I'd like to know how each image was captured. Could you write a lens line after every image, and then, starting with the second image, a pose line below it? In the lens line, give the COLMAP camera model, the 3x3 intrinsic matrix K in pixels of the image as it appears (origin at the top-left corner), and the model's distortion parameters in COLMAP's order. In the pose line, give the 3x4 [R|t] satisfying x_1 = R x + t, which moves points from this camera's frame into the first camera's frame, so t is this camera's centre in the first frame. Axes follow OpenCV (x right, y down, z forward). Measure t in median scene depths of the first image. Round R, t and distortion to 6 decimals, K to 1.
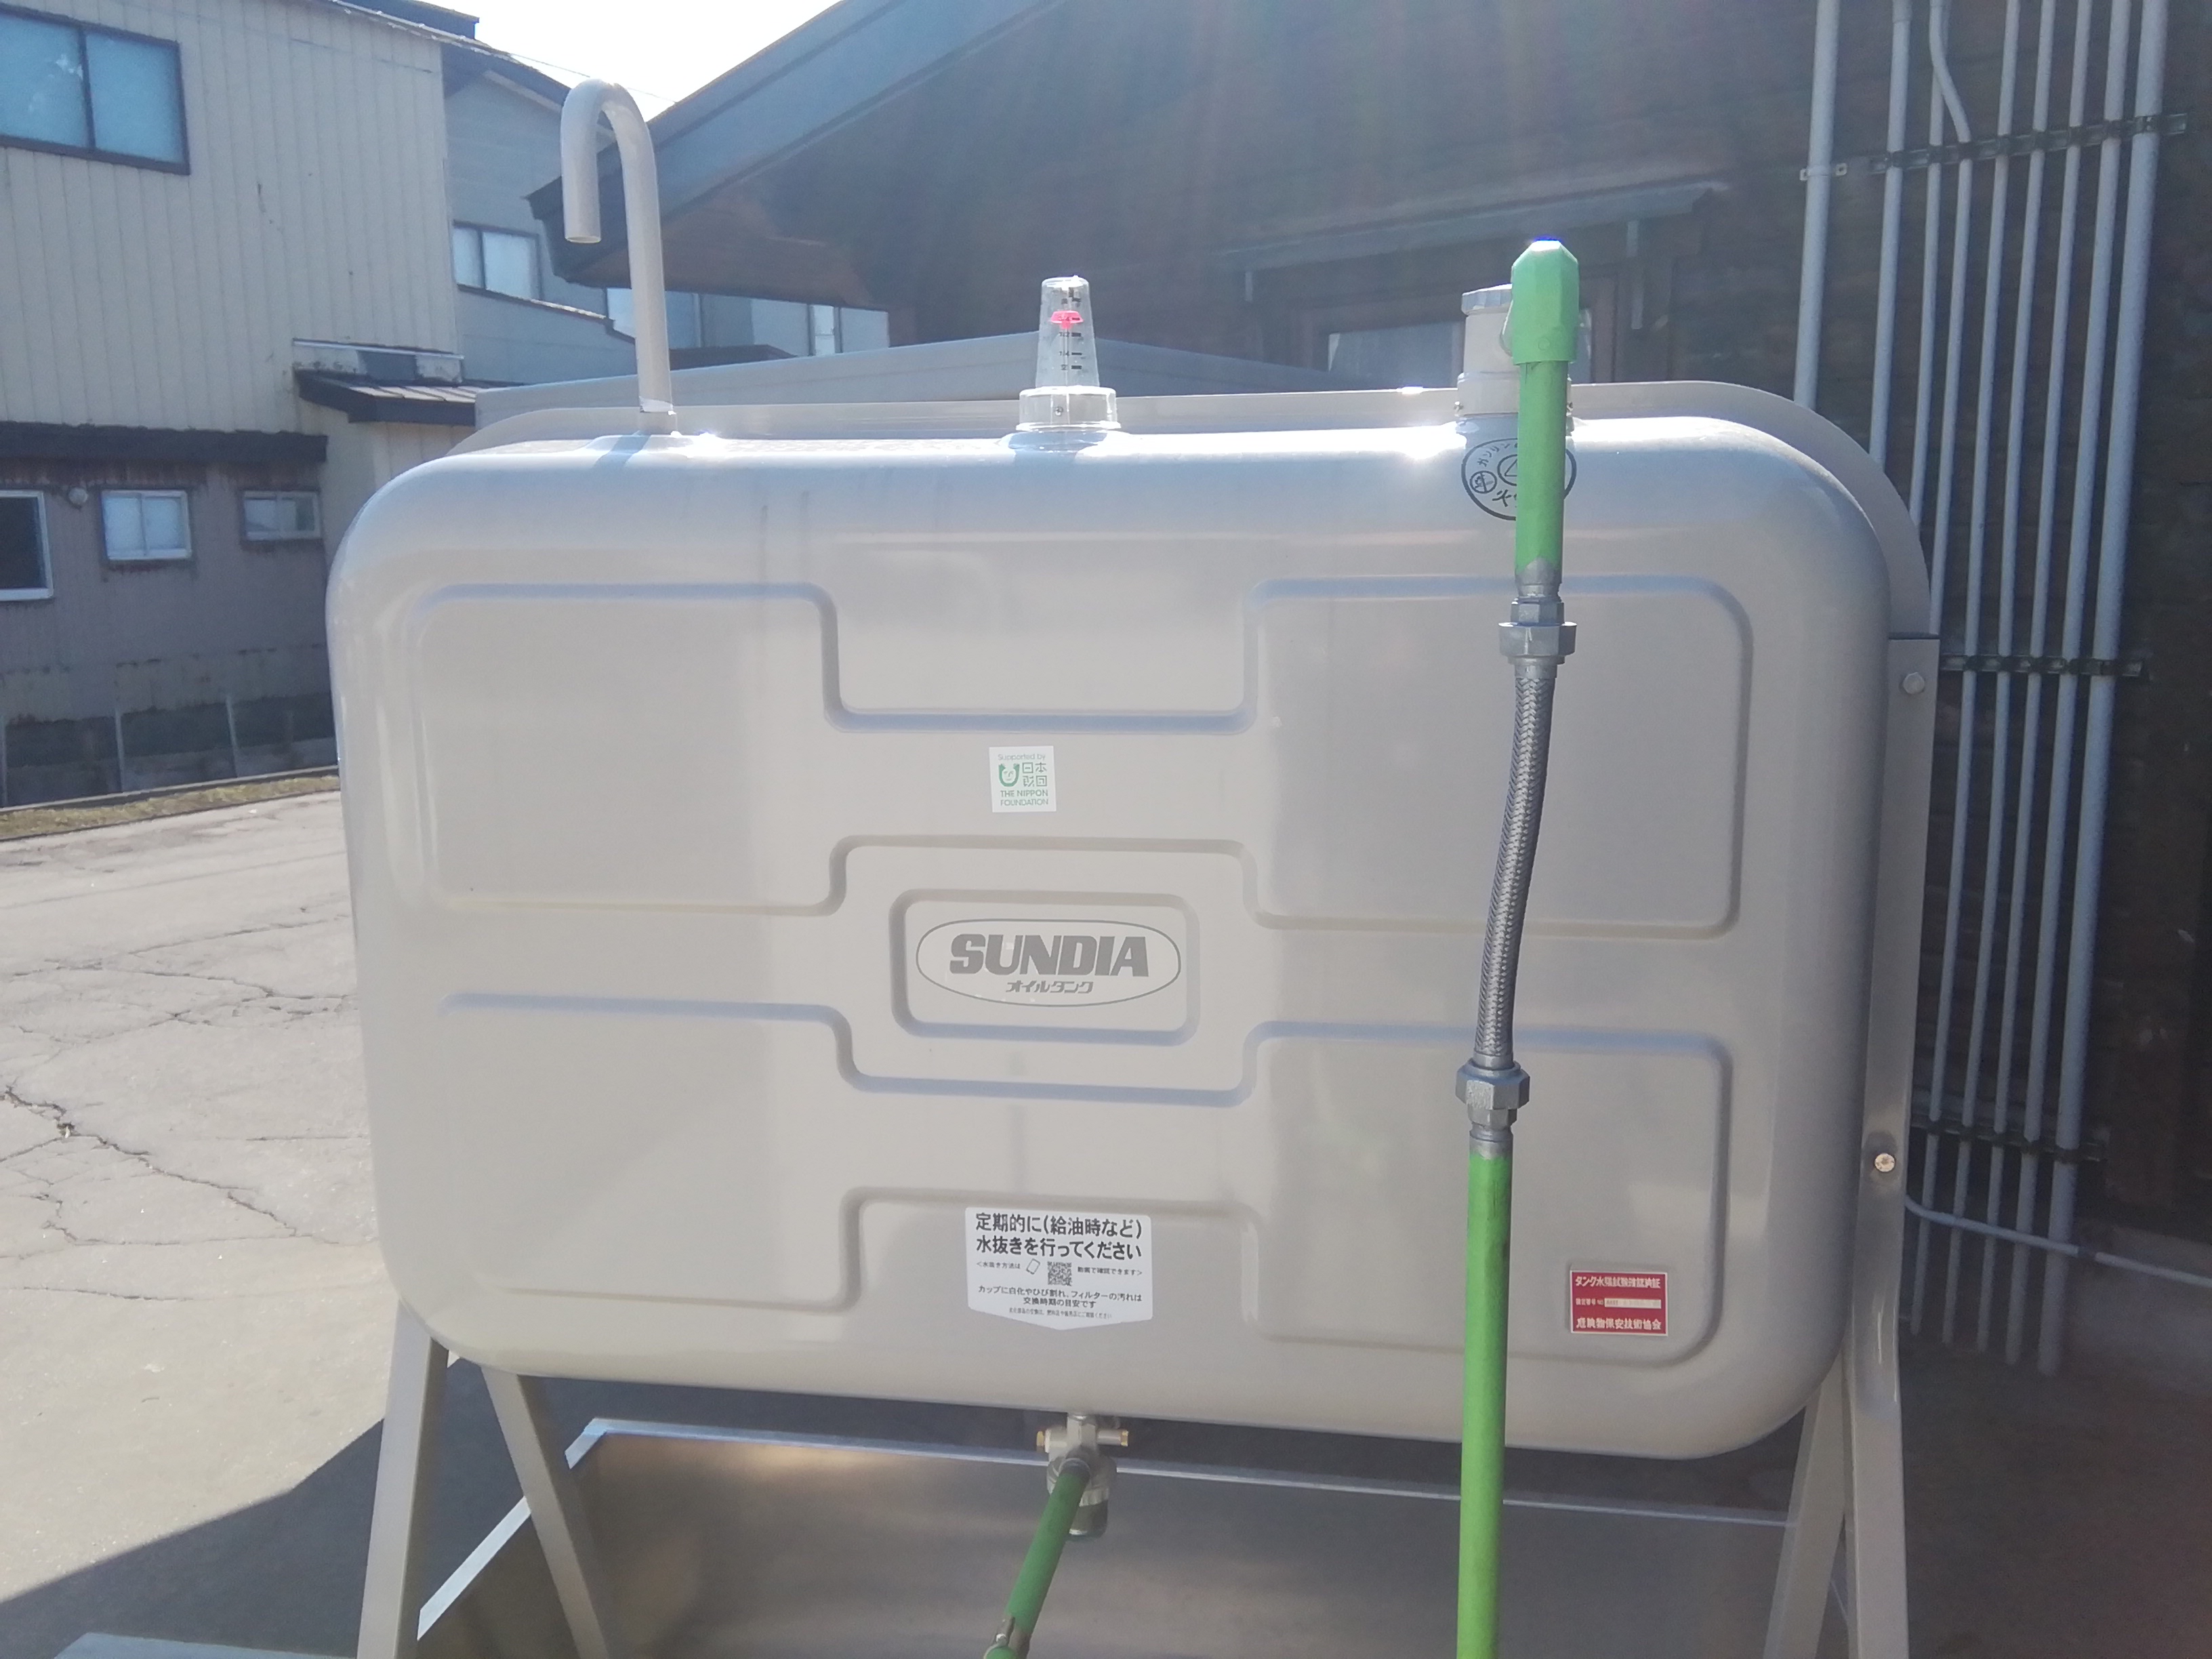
lens RADIAL K [[1796.6, 0, 1094.2], [0, 1796.6, 821.1], [0, 0, 1]] dist [0.075228, -0.103504]
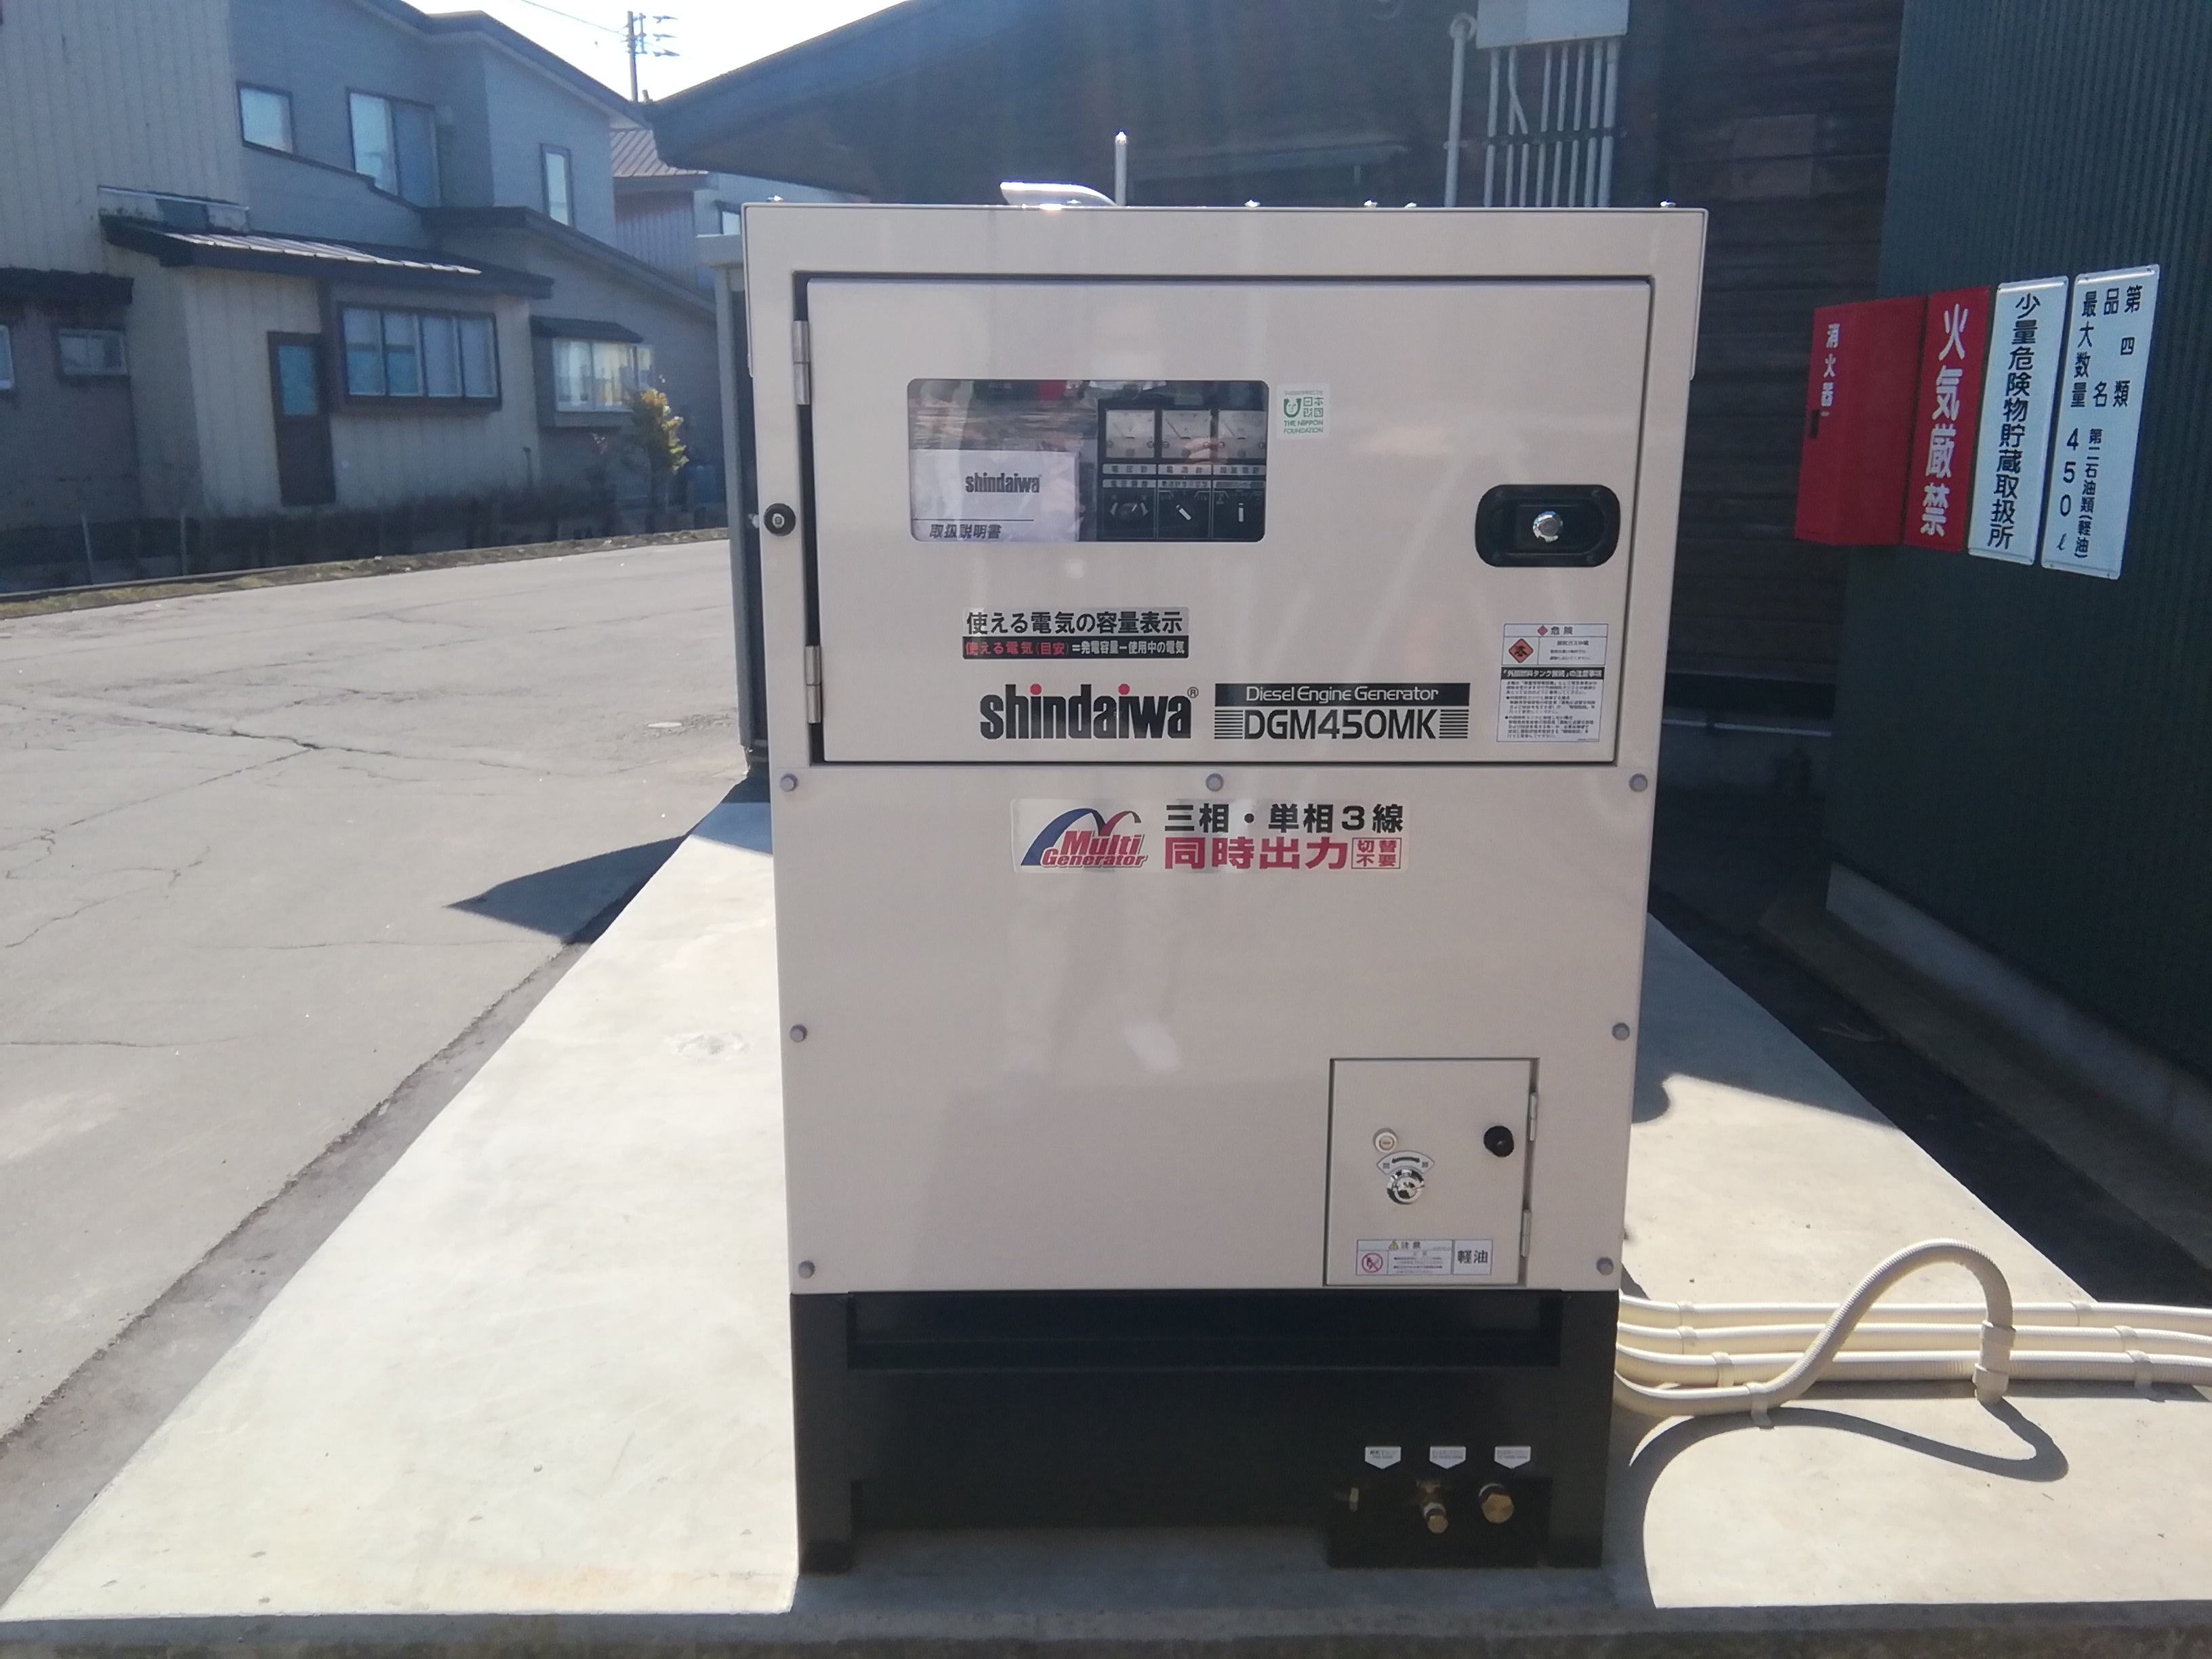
lens RADIAL K [[1796.6, 0, 1110.8], [0, 1796.6, 819.7], [0, 0, 1]] dist [0.075228, -0.103504]
pose [[0.979614, -0.025388, 0.199277, -0.339217], [0.013838, 0.998154, 0.059140, 0.222781], [-0.200410, -0.055176, 0.978157, -0.798781]]
